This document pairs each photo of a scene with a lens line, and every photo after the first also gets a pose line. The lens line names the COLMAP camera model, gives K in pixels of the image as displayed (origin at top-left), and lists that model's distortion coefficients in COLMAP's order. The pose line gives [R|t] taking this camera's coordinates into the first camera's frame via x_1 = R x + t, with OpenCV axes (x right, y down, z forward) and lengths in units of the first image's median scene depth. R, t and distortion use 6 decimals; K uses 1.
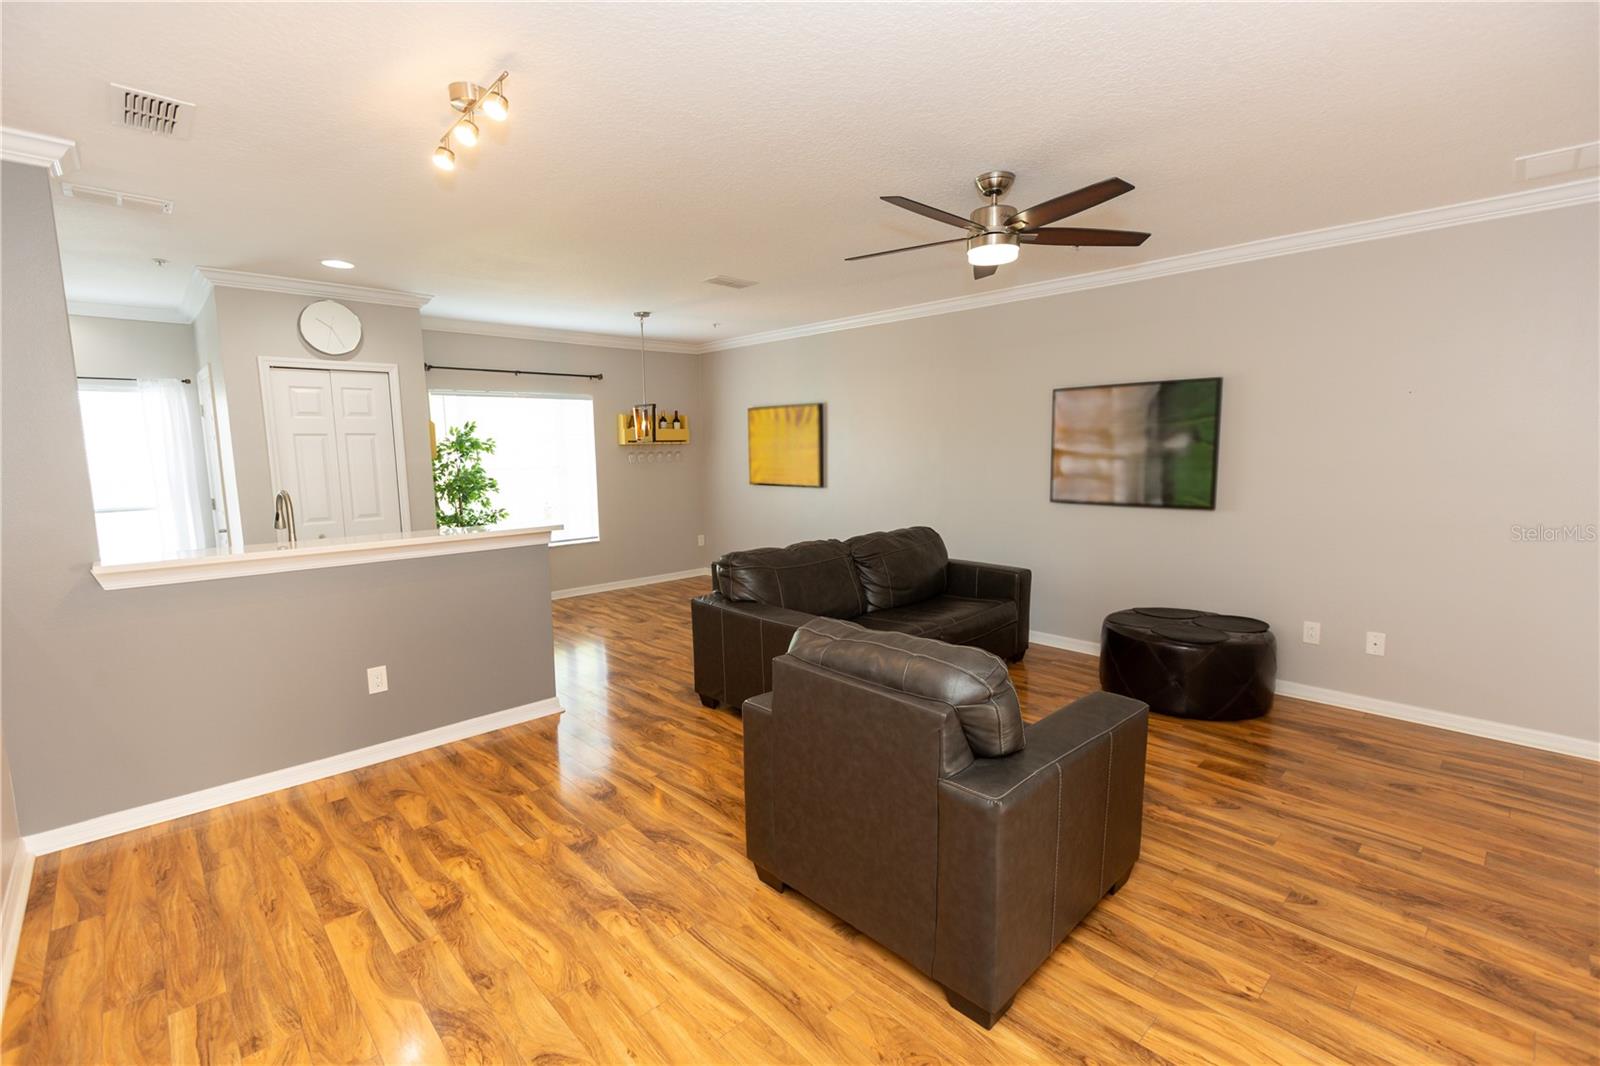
lens RADIAL K [[713.1, 0, 792.9], [0, 713.1, 532.9], [0, 0, 1]] dist [0.002691, -0.000529]
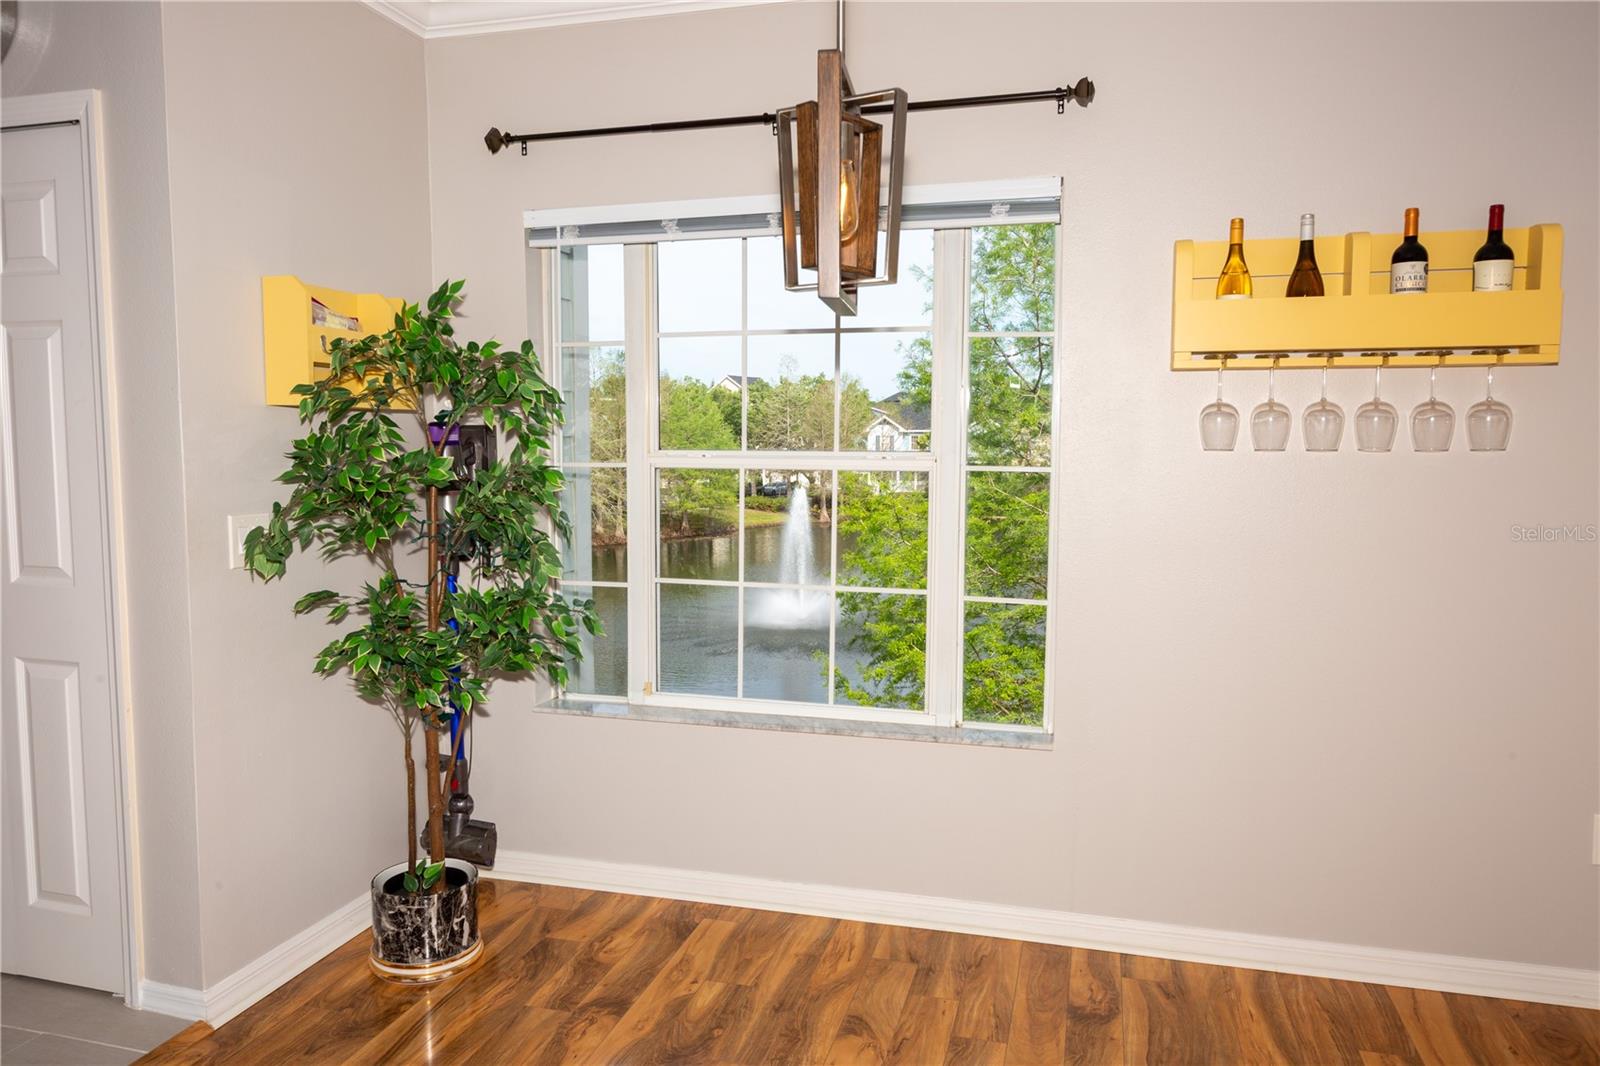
lens RADIAL K [[1094.0, 0, 794.6], [0, 1094.0, 548.4], [0, 0, 1]] dist [-0.004644, 0.004397]
pose [[0.507440, 0.098147, -0.856079, 0.023691], [-0.112656, 0.992521, 0.047014, -0.161164], [0.854291, 0.072586, 0.514702, 1.692063]]
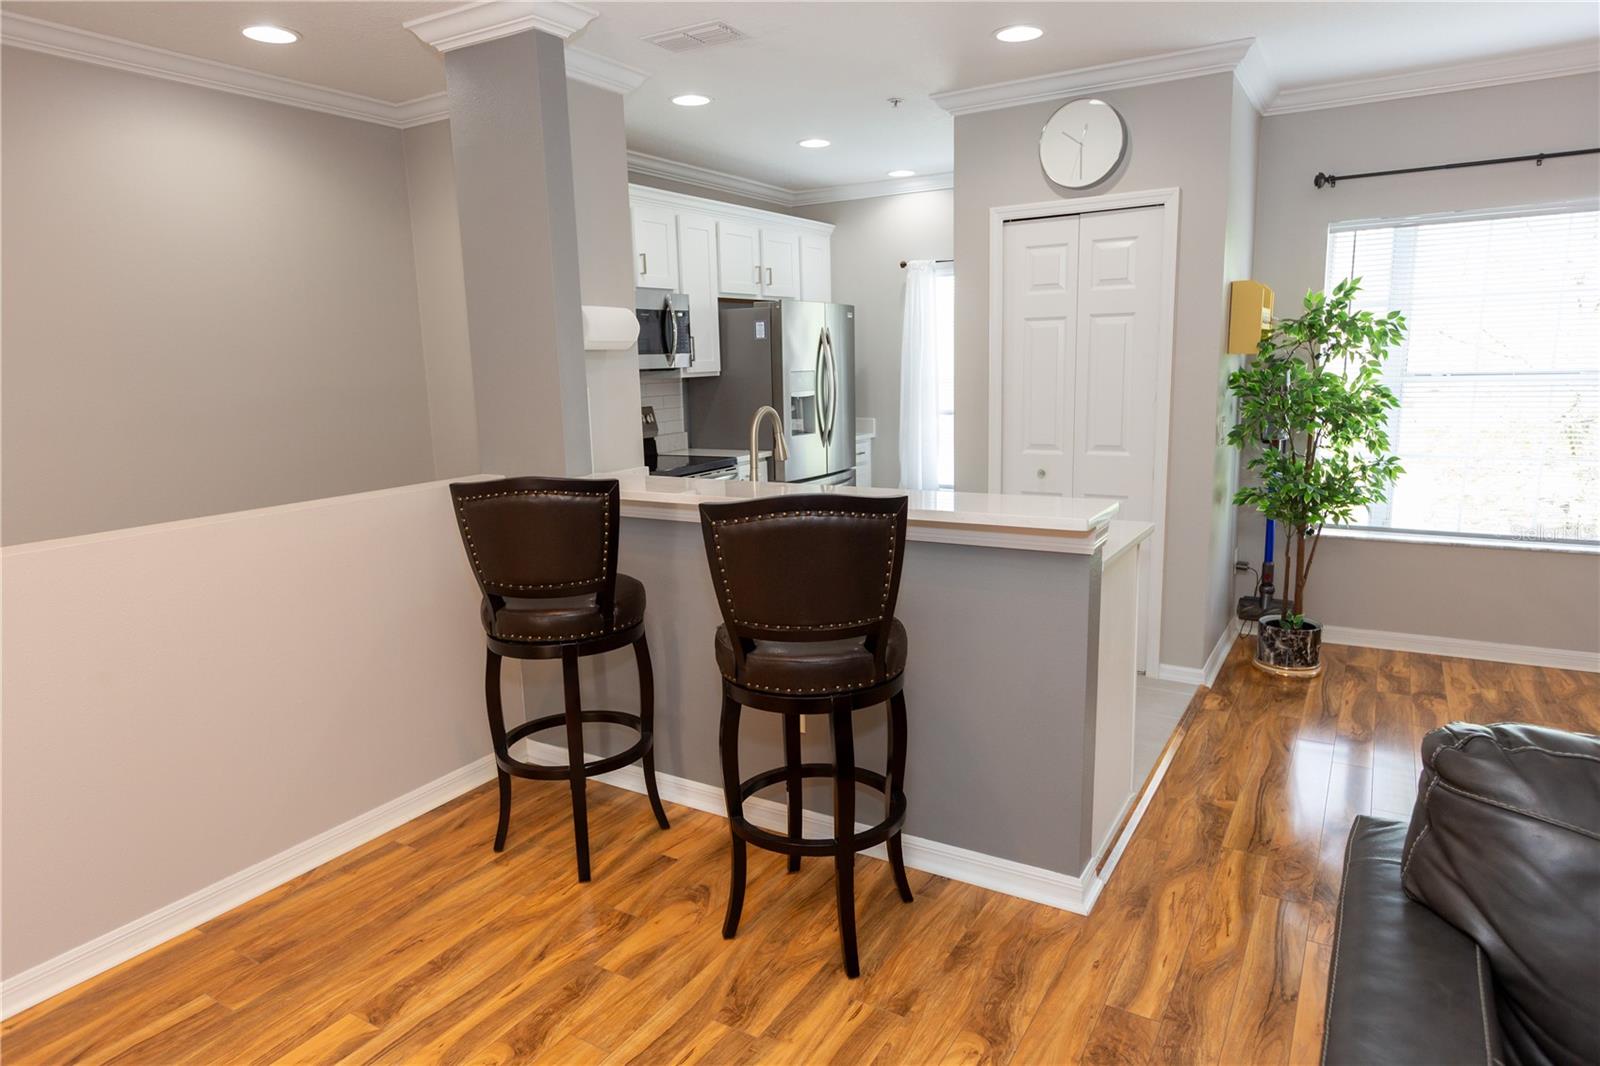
lens RADIAL K [[962.1, 0, 809.8], [0, 962.1, 536.6], [0, 0, 1]] dist [0.007336, -0.001564]
pose [[0.265471, 0.185139, -0.946176, 0.234971], [-0.093262, 0.981718, 0.165927, -0.103988], [0.959597, 0.044194, 0.277884, 0.855590]]
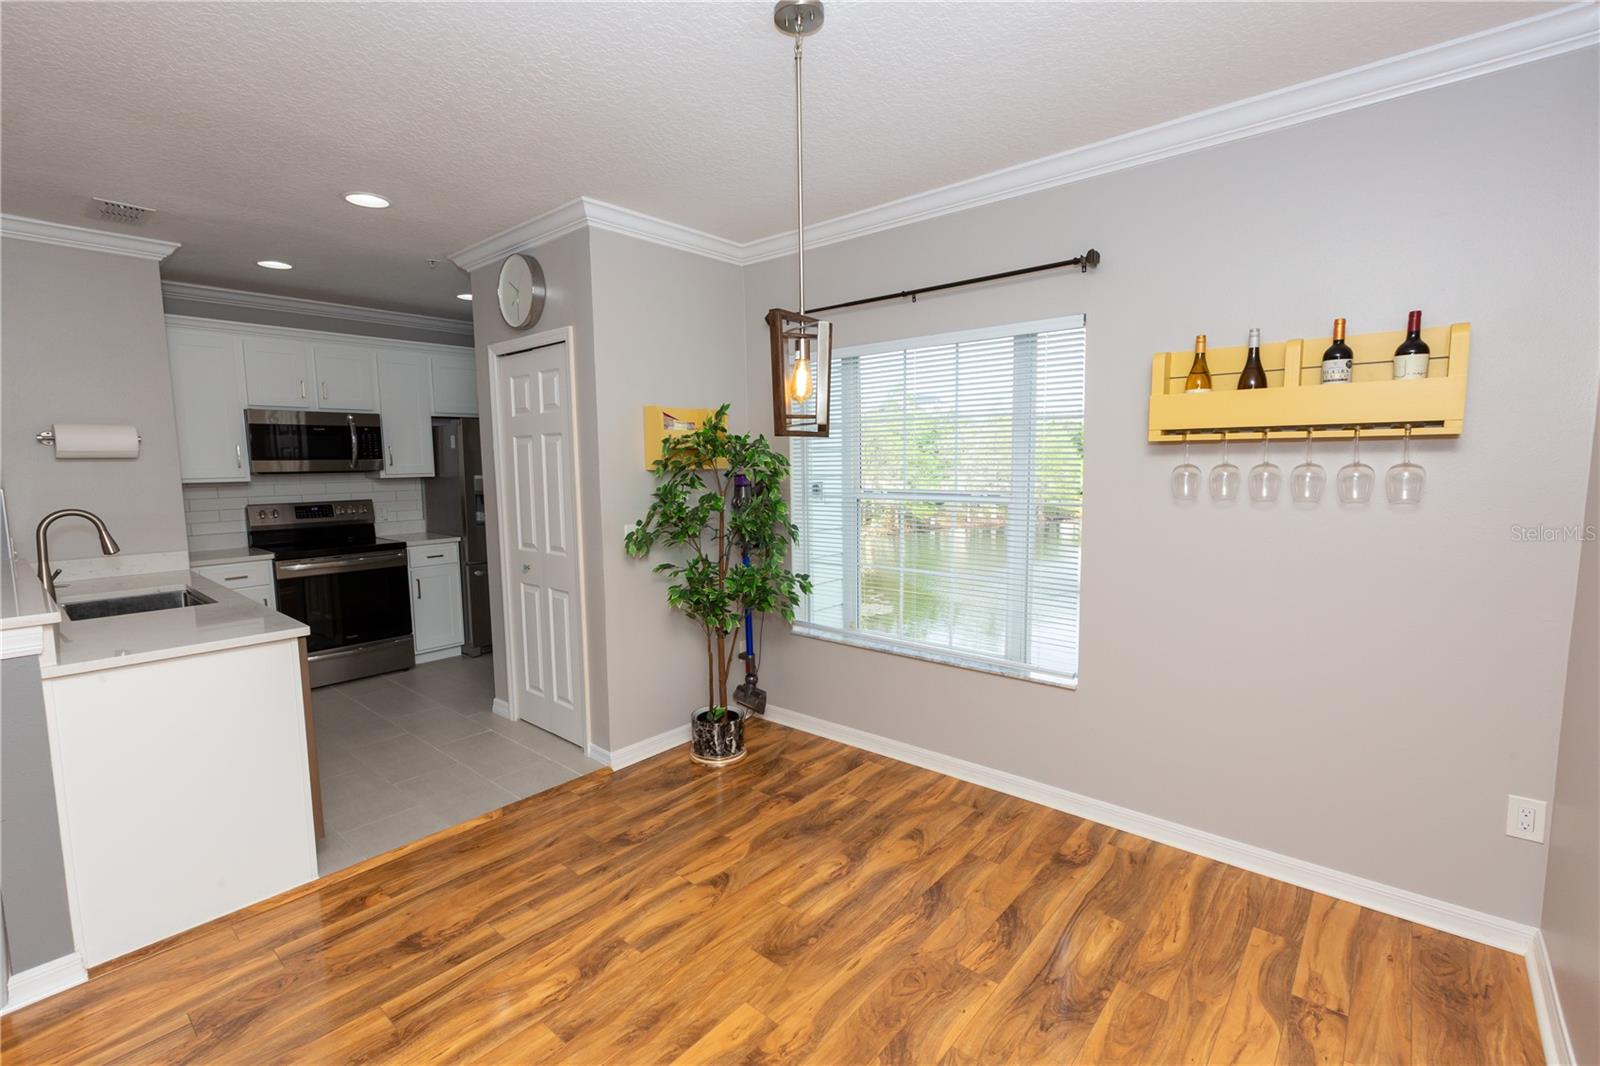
lens RADIAL K [[713.1, 0, 799.8], [0, 713.1, 542.3], [0, 0, 1]] dist [0.002691, -0.000529]
pose [[0.093985, 0.131957, -0.986790, 0.212702], [-0.108487, 0.986632, 0.121603, -0.234428], [0.989645, 0.095625, 0.107044, 1.897081]]
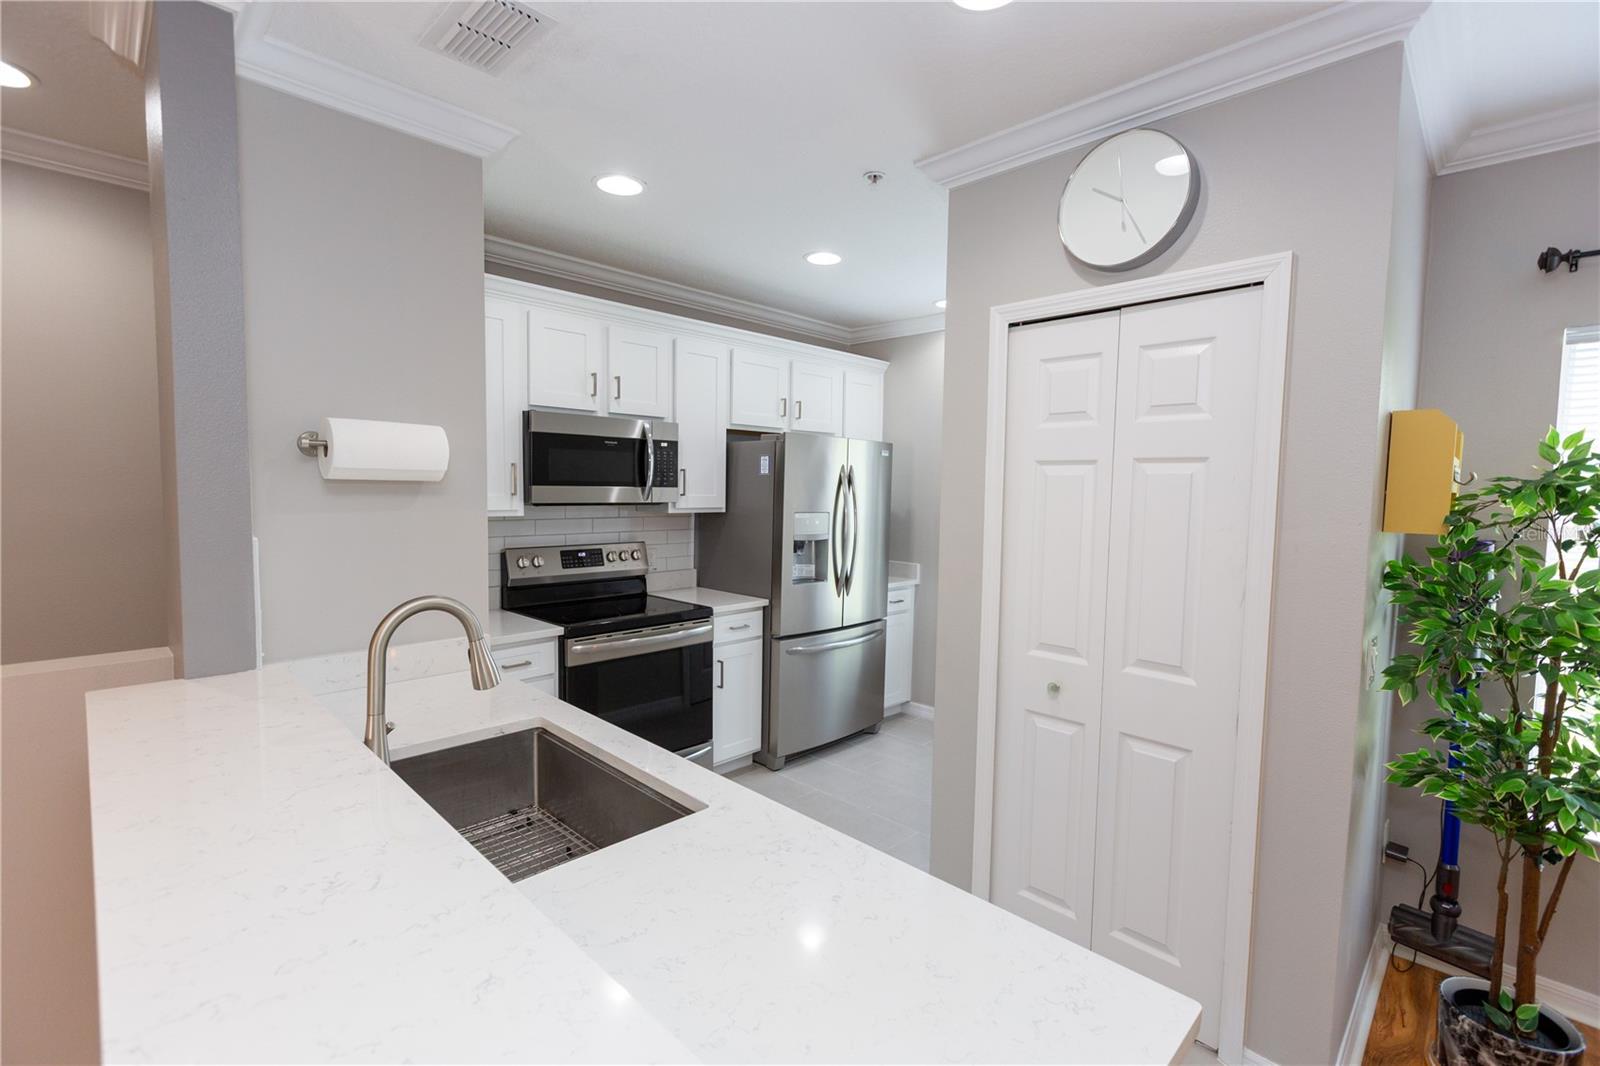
lens RADIAL K [[713.1, 0, 801.5], [0, 713.1, 536.0], [0, 0, 1]] dist [0.002691, -0.000529]
pose [[0.025013, 0.087016, -0.995893, -0.348817], [-0.135185, 0.987348, 0.082874, -0.165466], [0.990505, 0.132557, 0.036459, 1.278365]]
